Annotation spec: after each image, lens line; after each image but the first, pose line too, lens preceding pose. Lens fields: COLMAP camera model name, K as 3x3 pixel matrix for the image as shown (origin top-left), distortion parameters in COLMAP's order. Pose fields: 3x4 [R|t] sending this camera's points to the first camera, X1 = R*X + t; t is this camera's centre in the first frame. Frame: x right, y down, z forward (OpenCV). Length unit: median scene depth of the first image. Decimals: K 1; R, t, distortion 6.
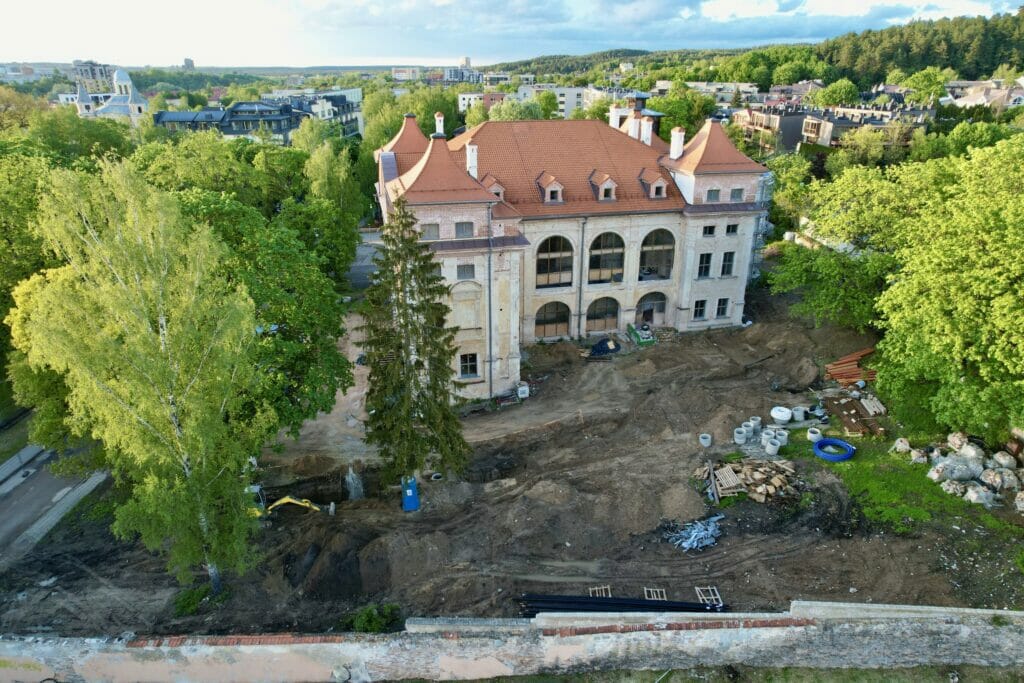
lens RADIAL K [[662.0, 0, 502.2], [0, 662.0, 347.8], [0, 0, 1]] dist [-0.052005, 0.039770]
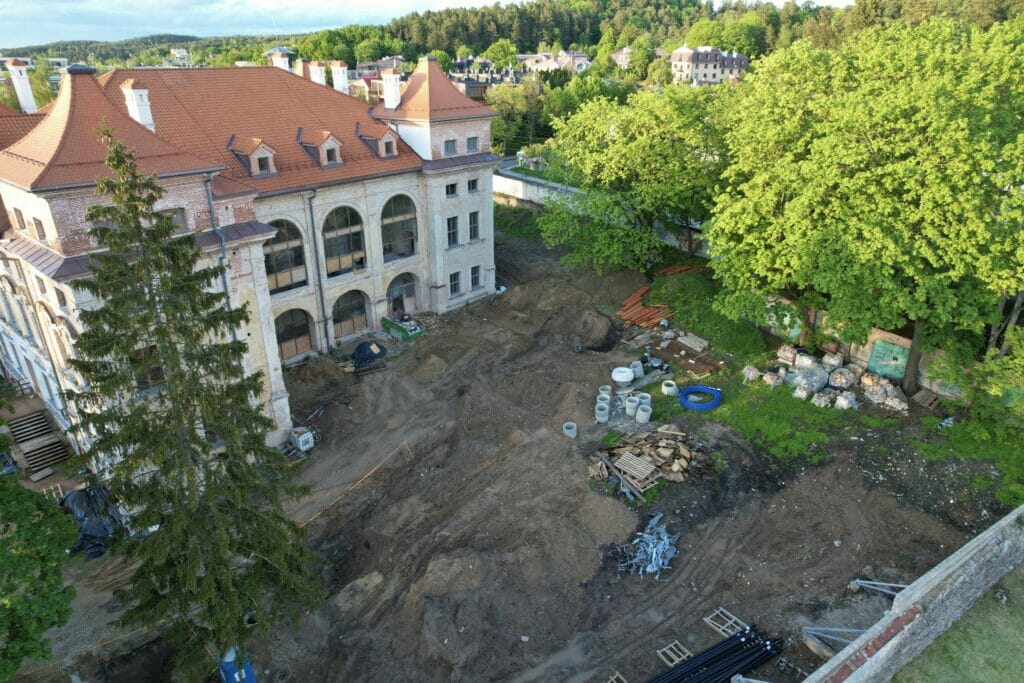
lens RADIAL K [[662.0, 0, 516.9], [0, 662.0, 344.2], [0, 0, 1]] dist [-0.052005, 0.039770]
pose [[0.809157, -0.235296, 0.538424, -0.123649], [0.230404, 0.969993, 0.077638, -0.032154], [-0.540536, 0.061233, 0.839090, 0.257152]]
